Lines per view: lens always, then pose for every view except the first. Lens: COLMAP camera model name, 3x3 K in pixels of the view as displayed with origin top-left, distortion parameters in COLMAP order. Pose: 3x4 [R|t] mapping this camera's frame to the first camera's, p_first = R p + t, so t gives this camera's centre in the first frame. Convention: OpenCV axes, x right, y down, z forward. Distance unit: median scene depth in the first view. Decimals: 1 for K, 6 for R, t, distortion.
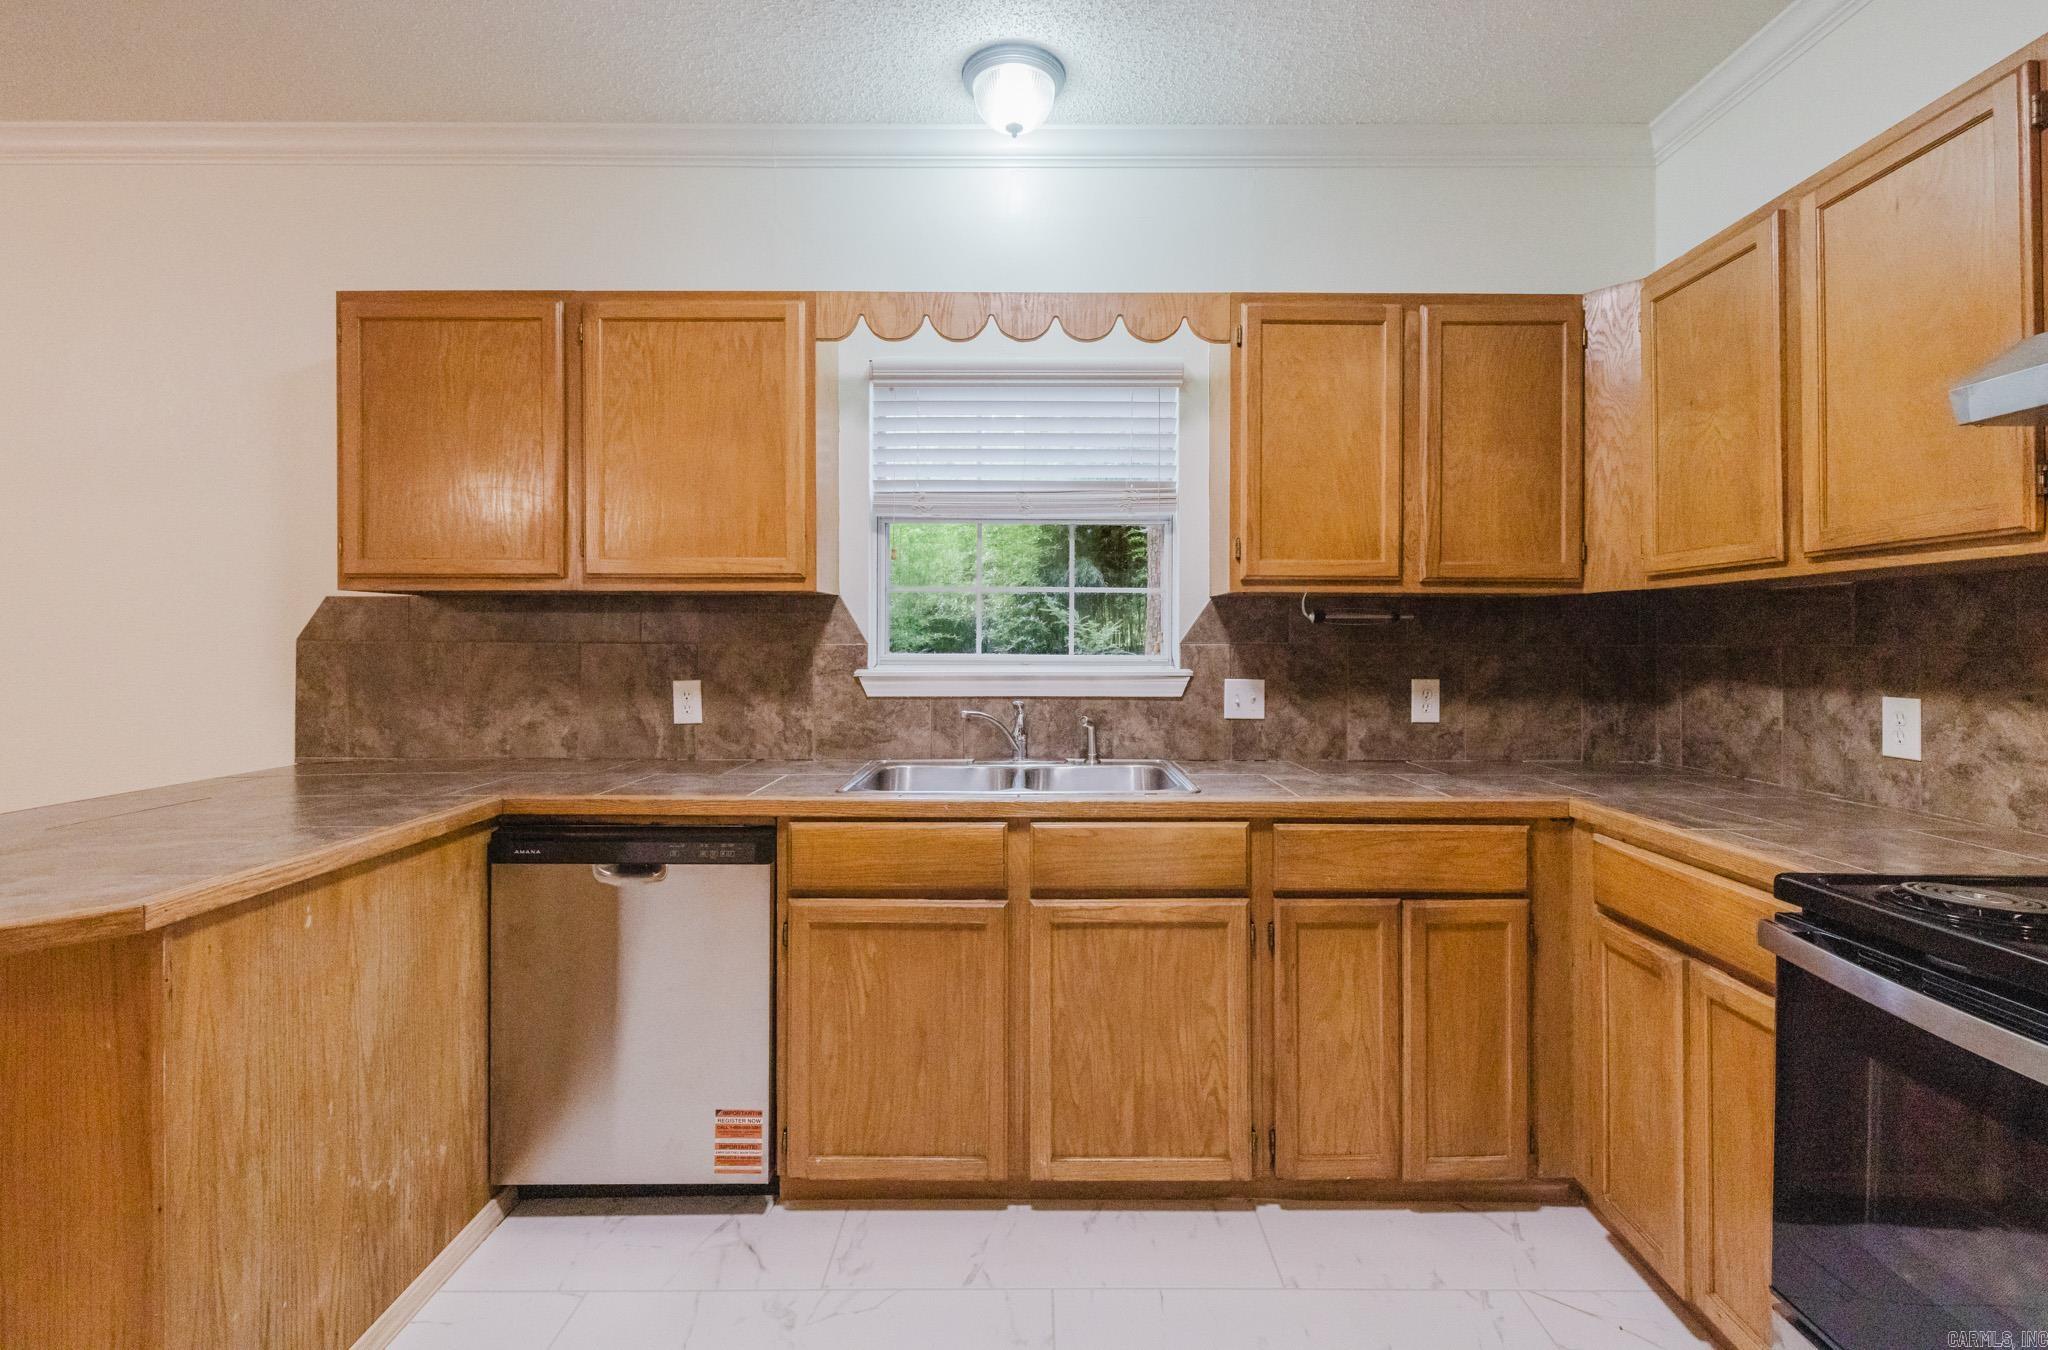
lens RADIAL K [[925.5, 0, 1052.7], [0, 925.5, 627.6], [0, 0, 1]] dist [-0.001553, 0.000498]
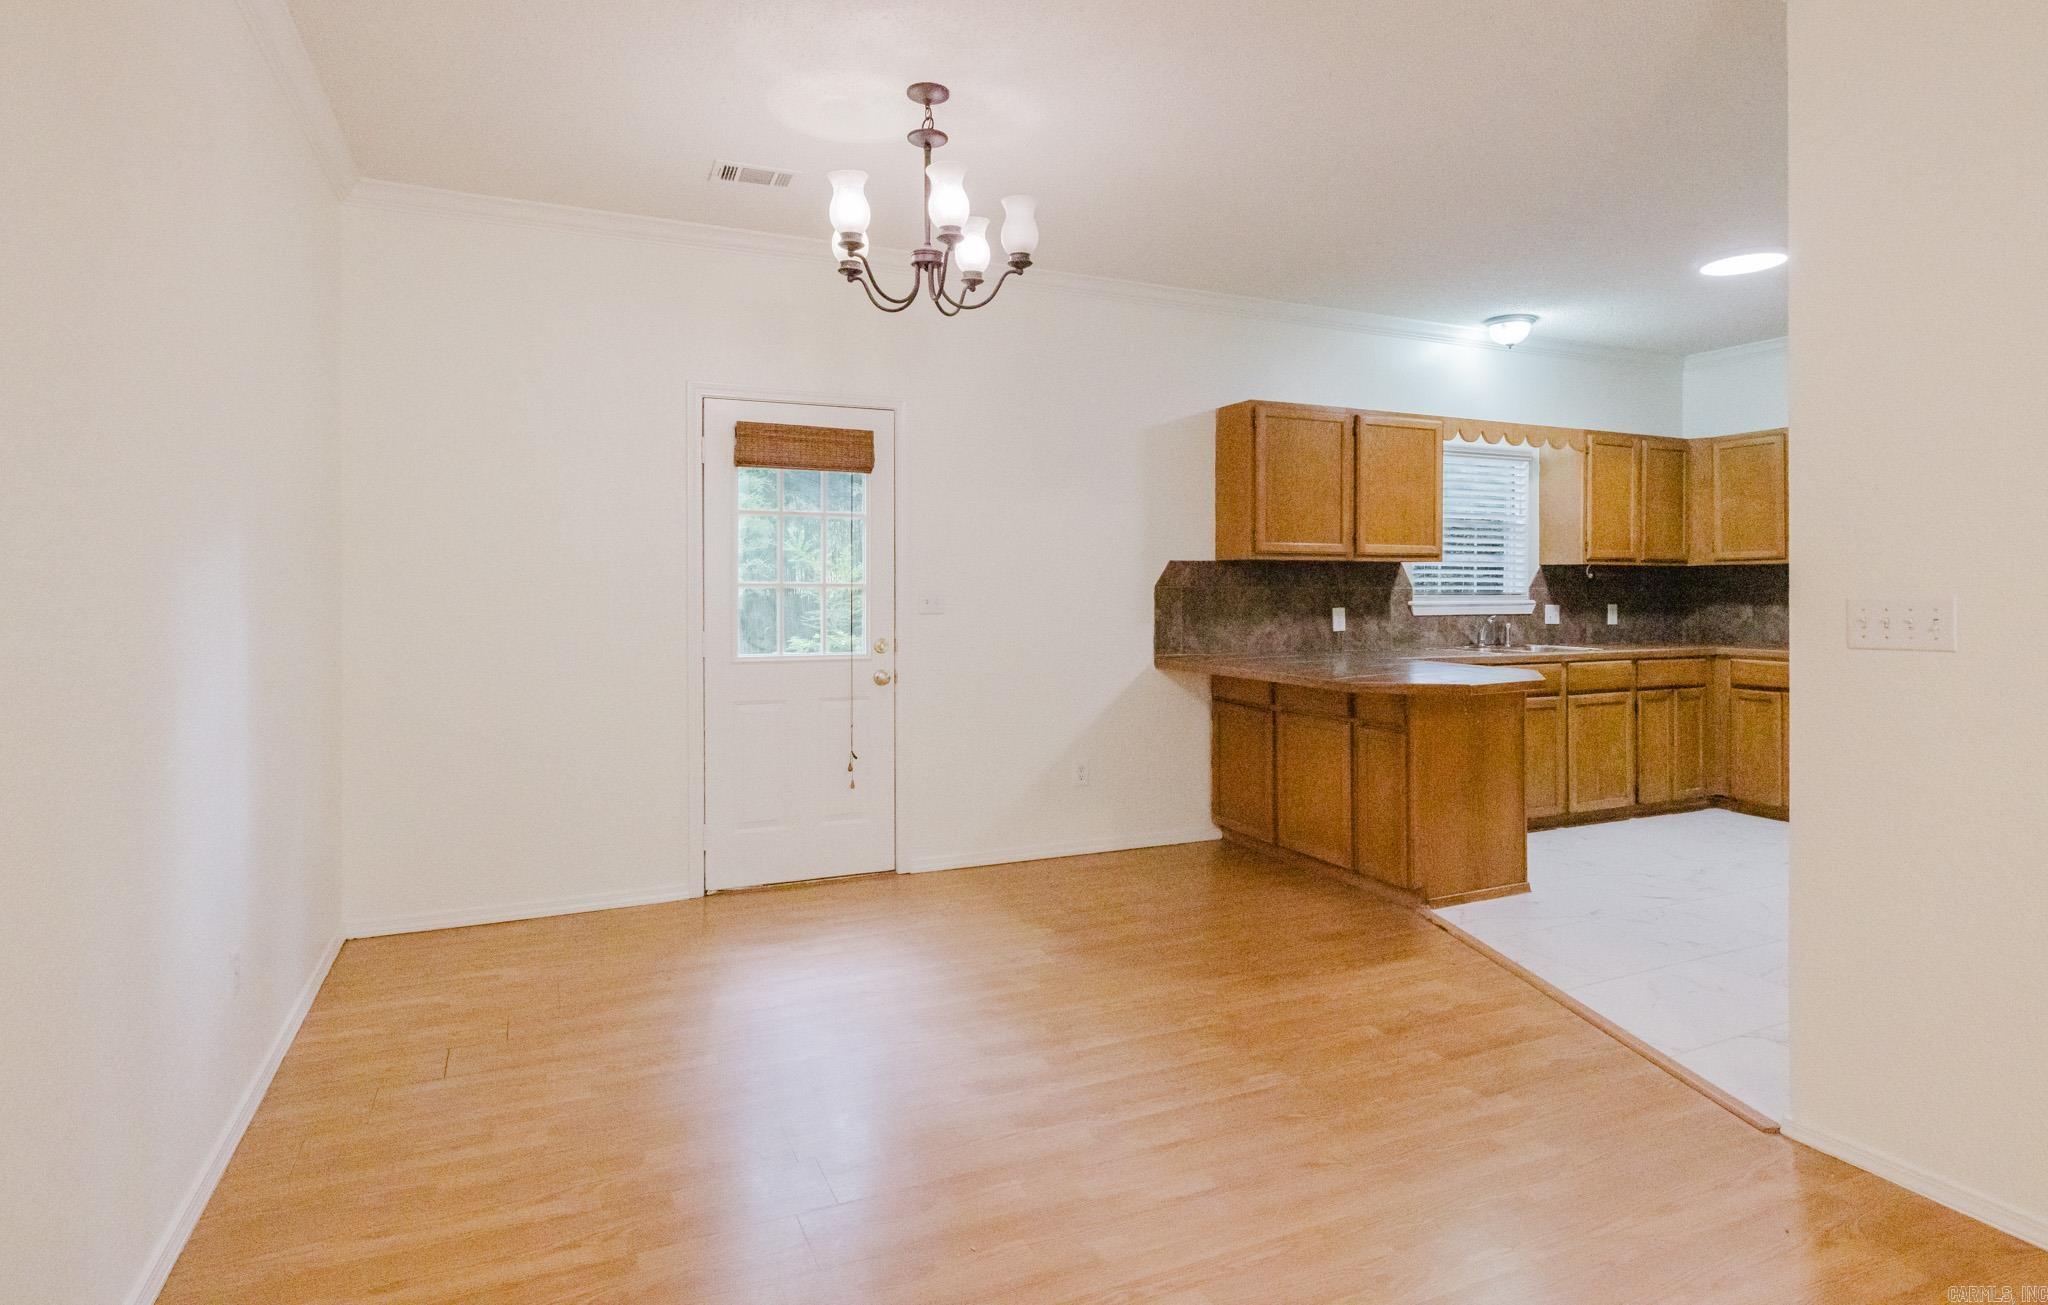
lens RADIAL K [[1104.9, 0, 1049.0], [0, 1104.9, 588.7], [0, 0, 1]] dist [0.005422, 0.001077]
pose [[0.902055, -0.000769, 0.431620, -1.887469], [-0.003420, 0.999954, 0.008928, 0.000907], [-0.431607, -0.009530, 0.902011, -0.751976]]
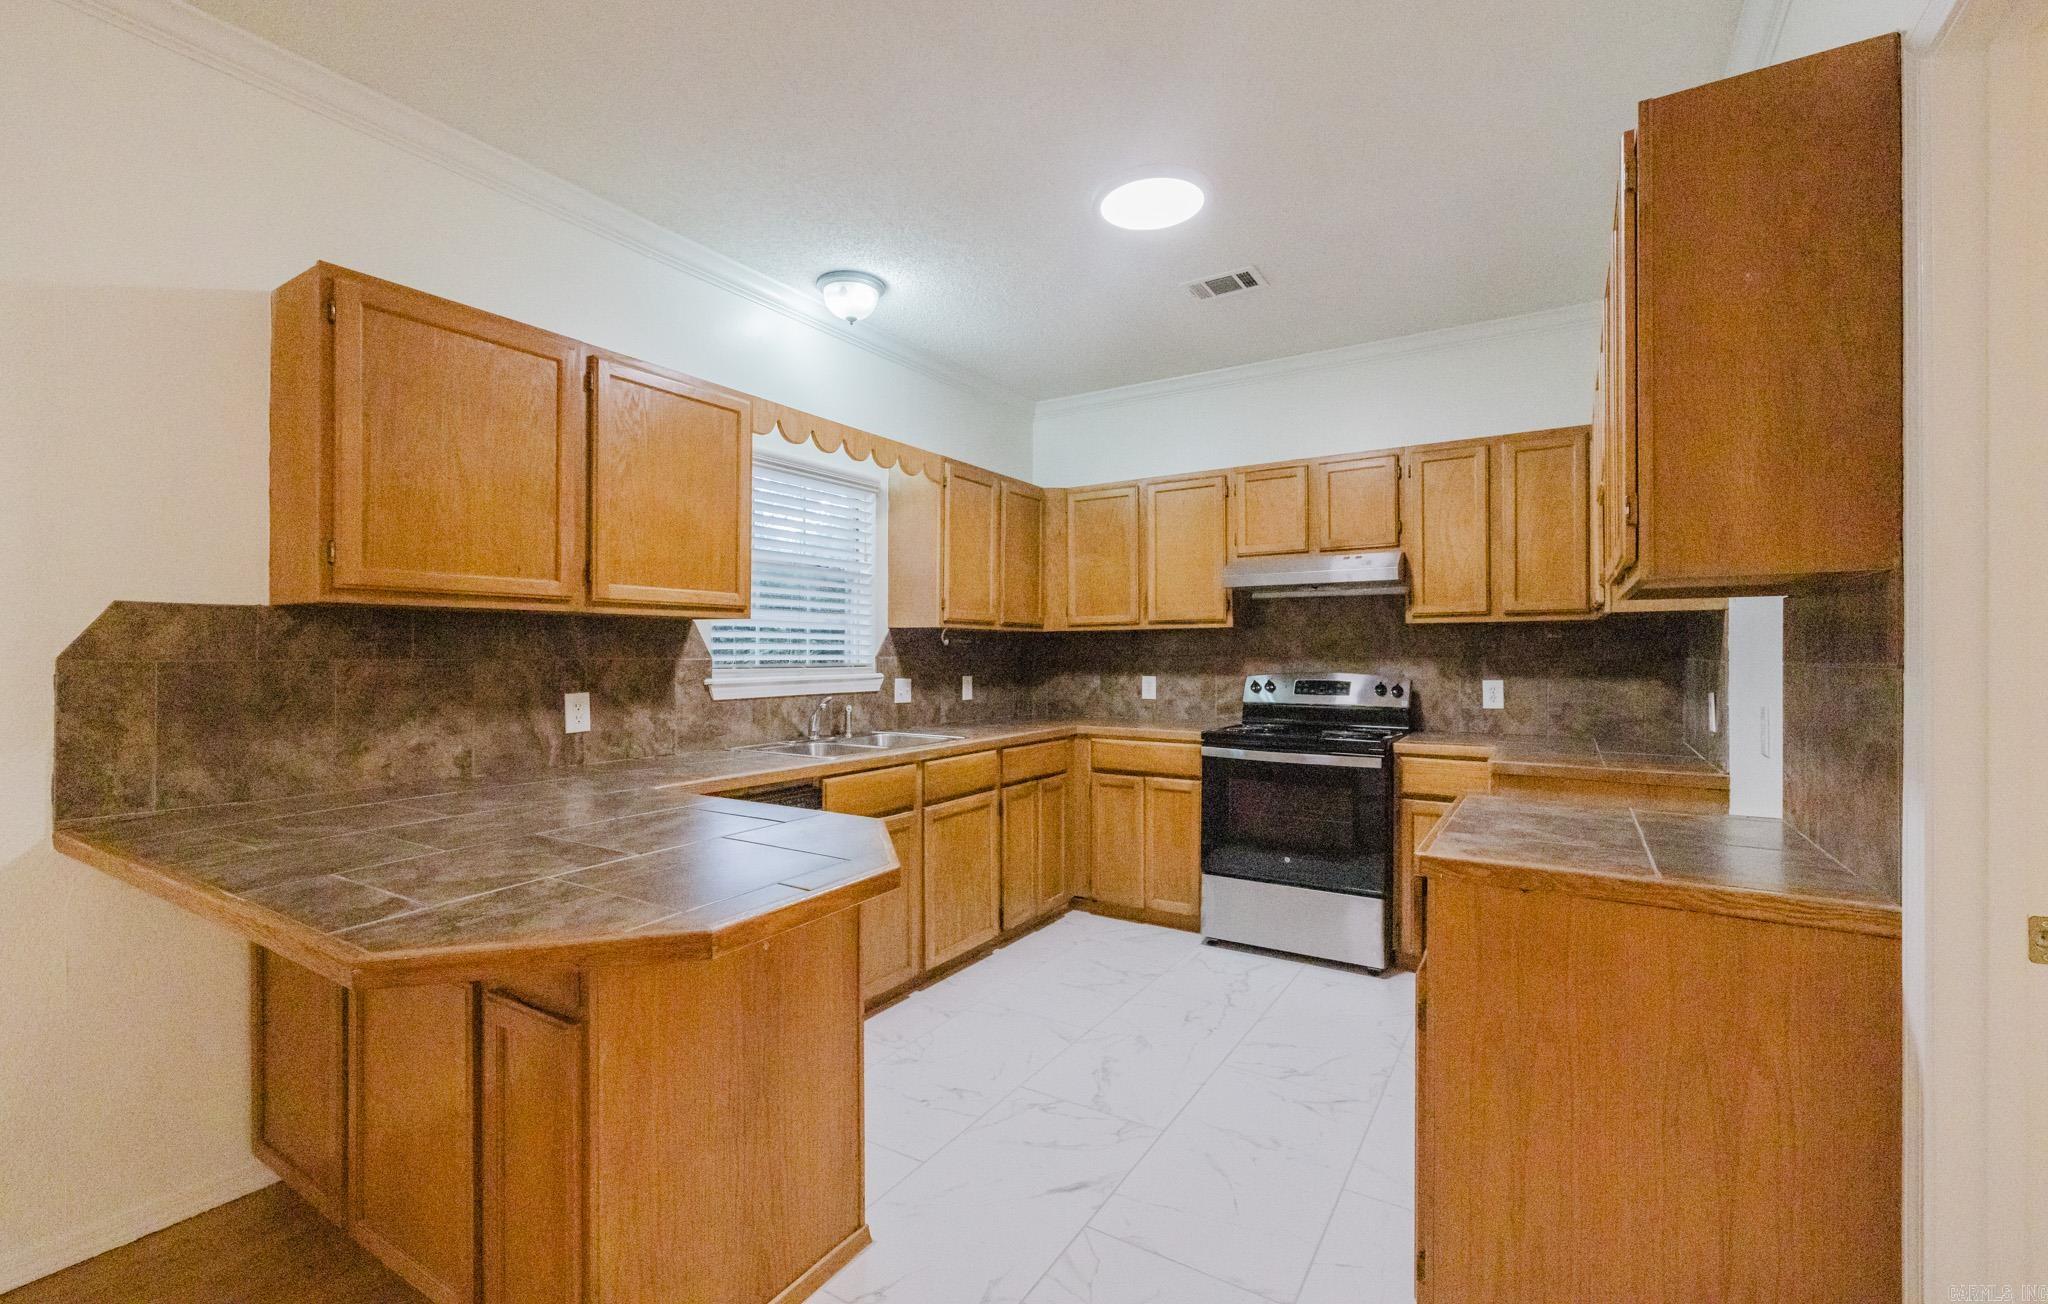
lens RADIAL K [[883.6, 0, 1020.9], [0, 883.6, 642.9], [0, 0, 1]] dist [0.002804, -0.000062]
pose [[0.528500, 0.007756, 0.848898, -1.018285], [-0.009193, 0.999952, -0.003412, -0.004178], [-0.848883, -0.006001, 0.528546, -0.006782]]
